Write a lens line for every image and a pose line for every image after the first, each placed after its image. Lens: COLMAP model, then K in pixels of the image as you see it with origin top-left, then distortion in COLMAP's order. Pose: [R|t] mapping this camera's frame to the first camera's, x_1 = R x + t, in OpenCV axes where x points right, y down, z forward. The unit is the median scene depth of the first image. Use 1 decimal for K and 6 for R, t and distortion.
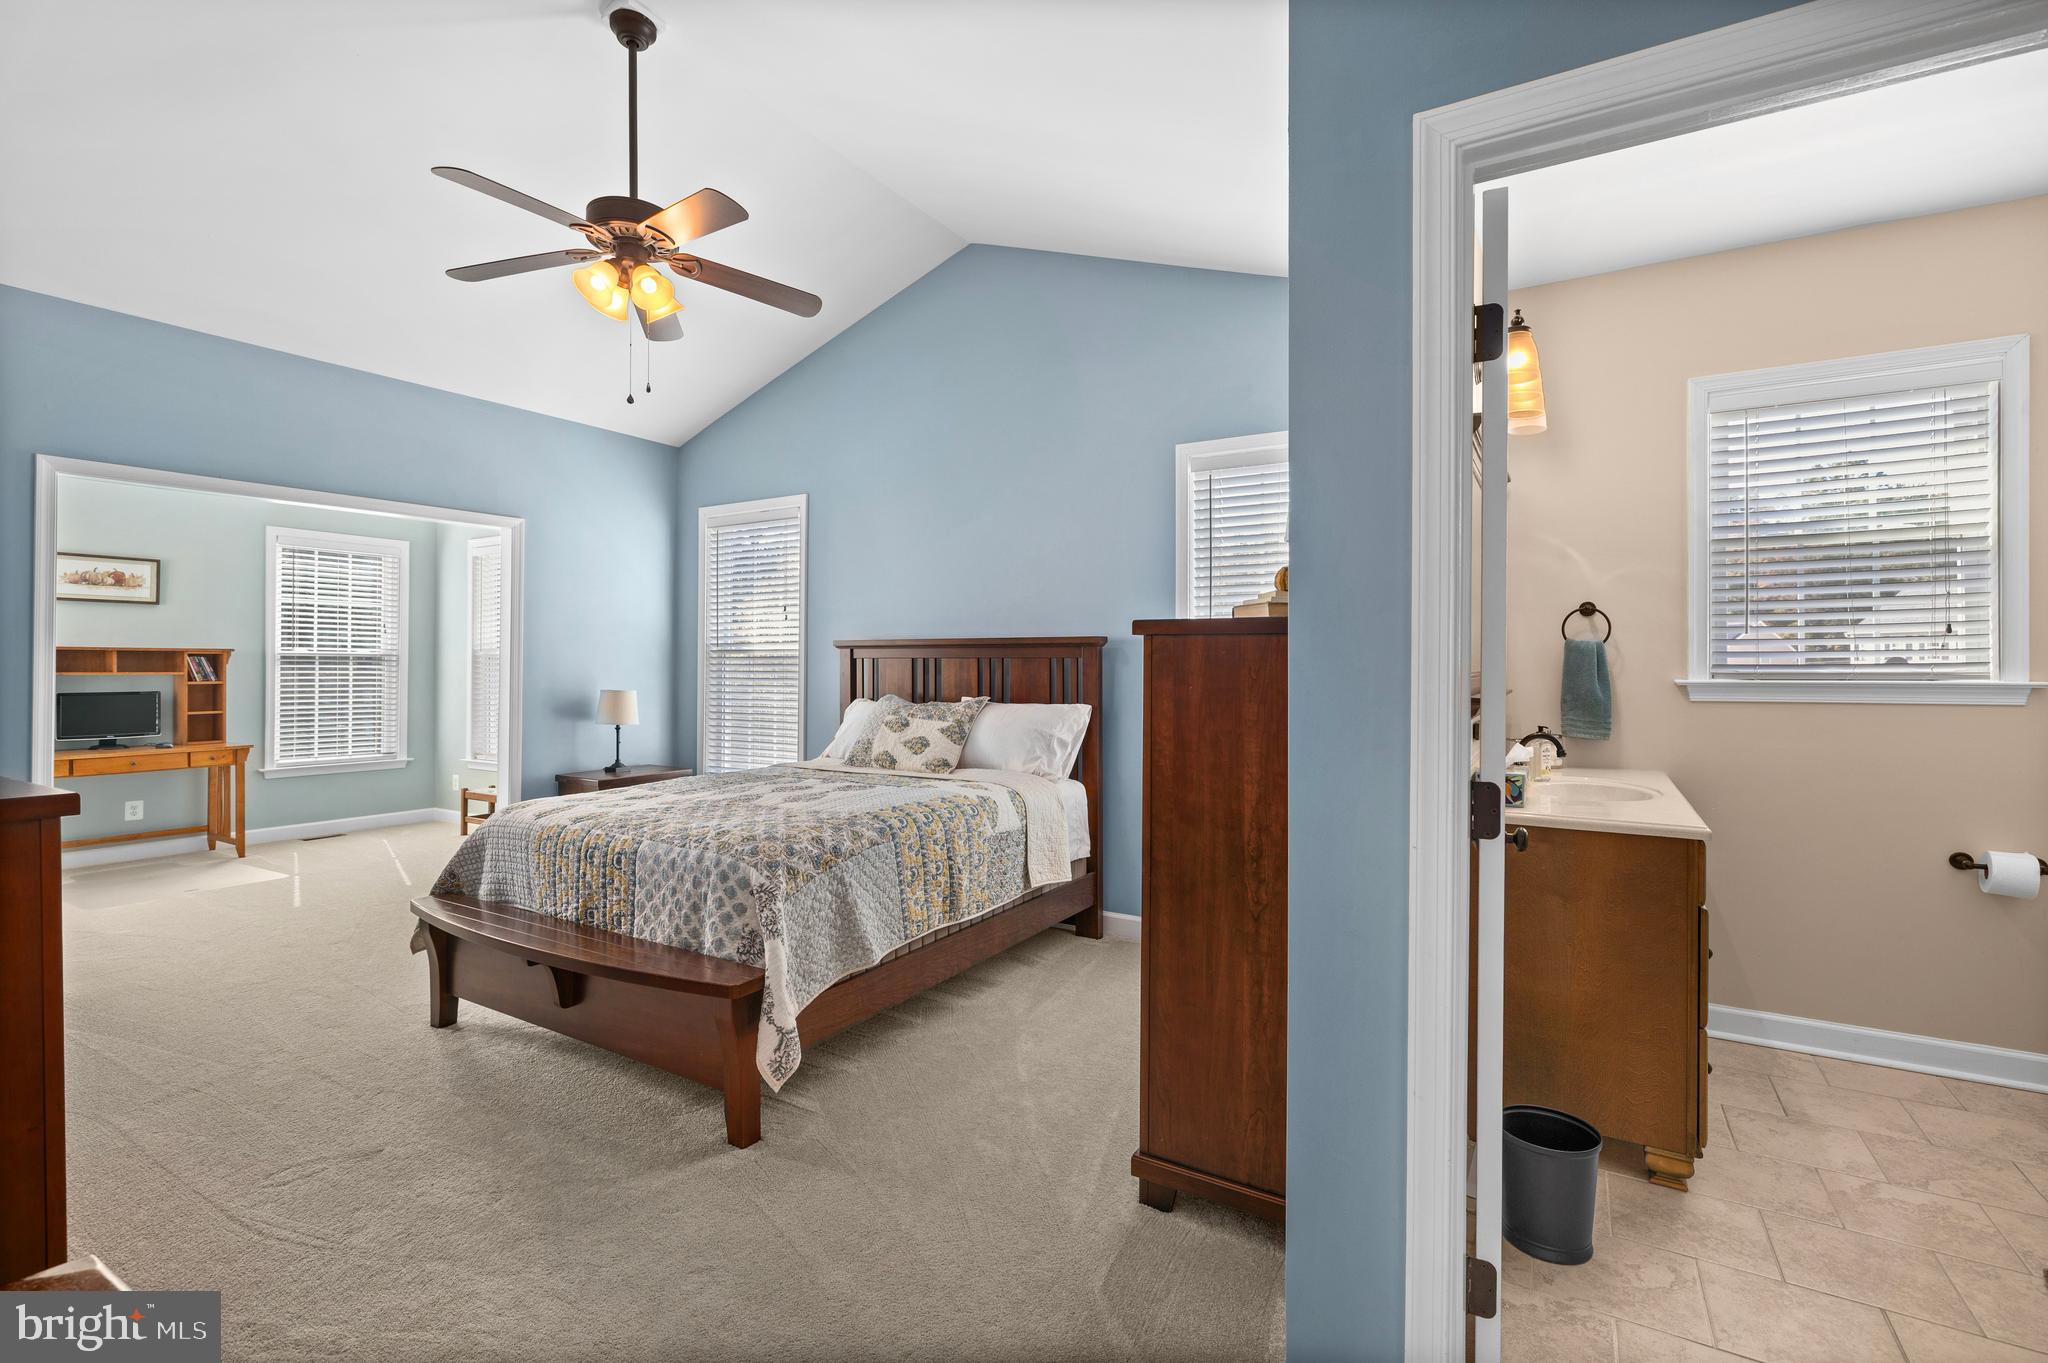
lens RADIAL K [[942.0, 0, 1029.3], [0, 942.0, 660.7], [0, 0, 1]] dist [-0.005281, 0.002097]
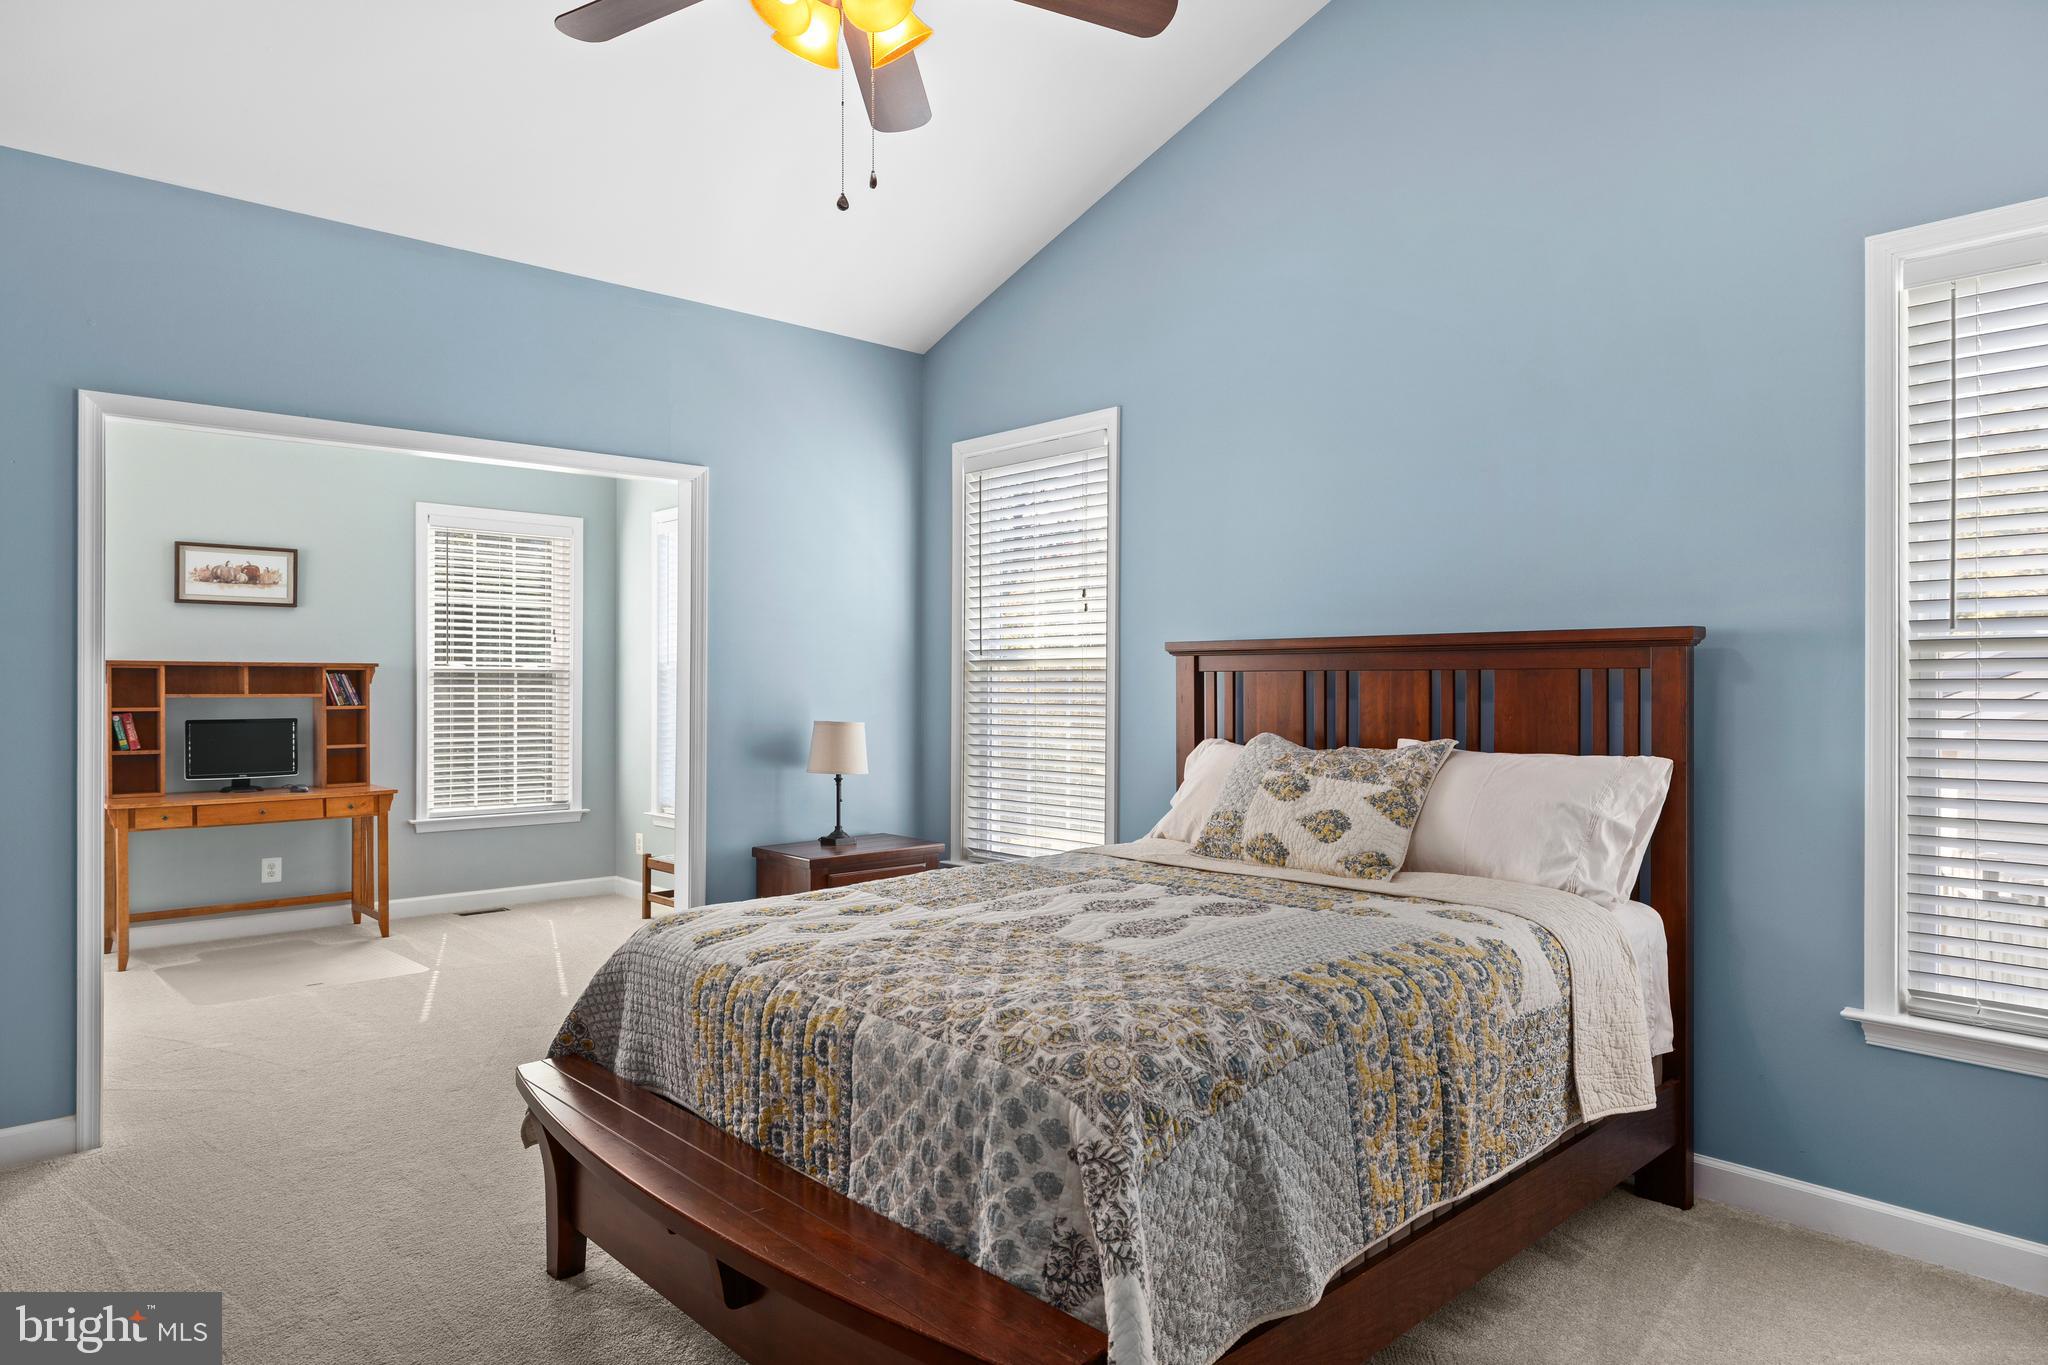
lens RADIAL K [[1257.7, 0, 1016.6], [0, 1257.7, 688.1], [0, 0, 1]] dist [-0.002018, -0.003258]
pose [[0.960500, -0.000804, -0.278280, -0.069513], [0.003162, 0.999963, 0.008026, 0.001180], [0.278263, -0.008589, 0.960466, 0.182946]]
